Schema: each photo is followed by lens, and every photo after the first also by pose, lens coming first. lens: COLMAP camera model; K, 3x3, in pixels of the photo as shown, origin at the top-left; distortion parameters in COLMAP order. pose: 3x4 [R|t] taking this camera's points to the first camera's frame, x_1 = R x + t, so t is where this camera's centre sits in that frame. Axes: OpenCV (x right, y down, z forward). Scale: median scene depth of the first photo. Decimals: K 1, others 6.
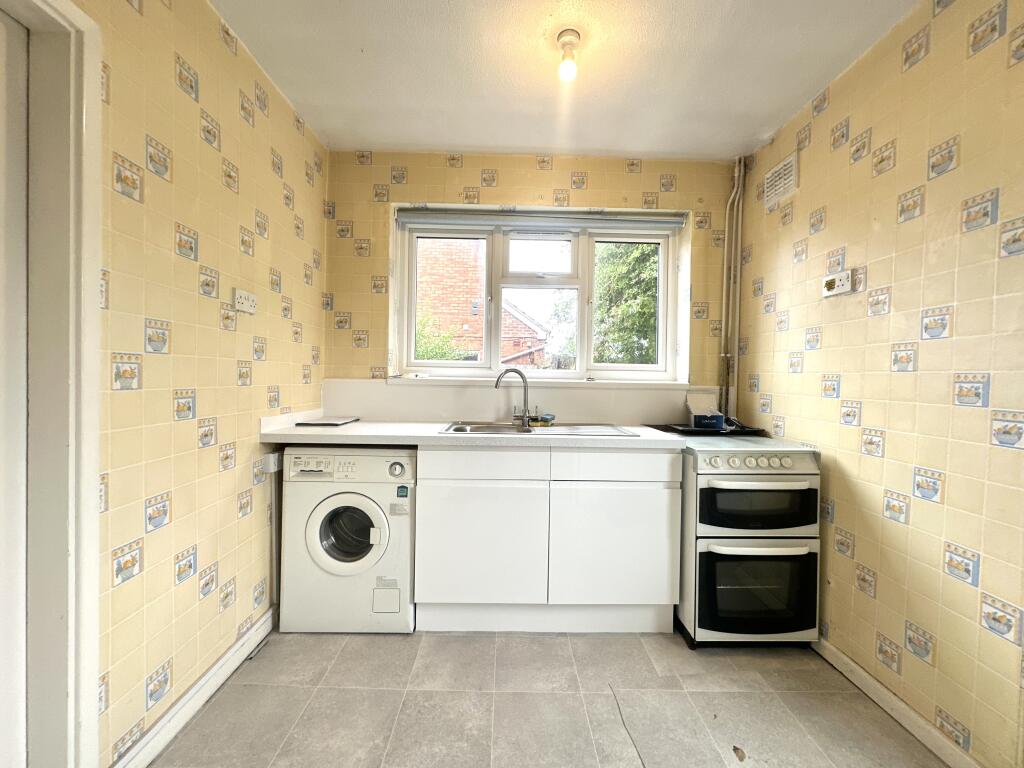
lens RADIAL K [[406.2, 0, 511.5], [0, 406.2, 388.1], [0, 0, 1]] dist [-0.001263, -0.000176]
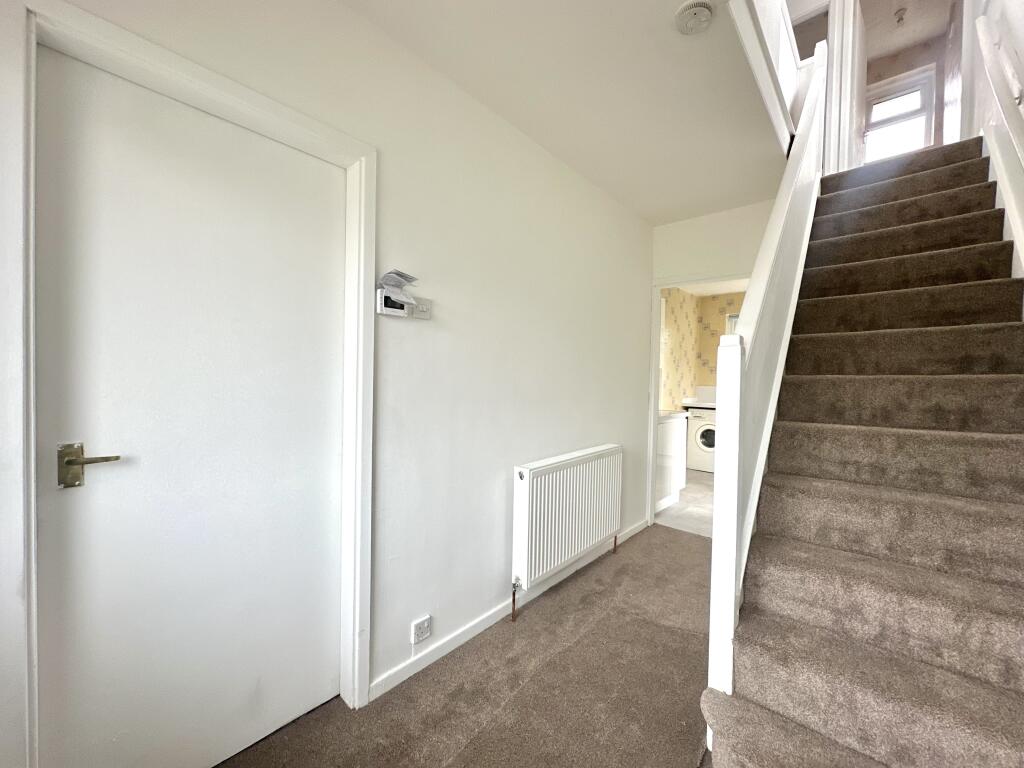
lens RADIAL K [[406.2, 0, 508.9], [0, 406.2, 386.5], [0, 0, 1]] dist [-0.001263, -0.000176]
pose [[0.730326, 0.016255, -0.682905, 0.481004], [-0.015233, 0.999856, 0.007508, -0.021188], [0.682929, 0.004920, 0.730469, -1.906248]]
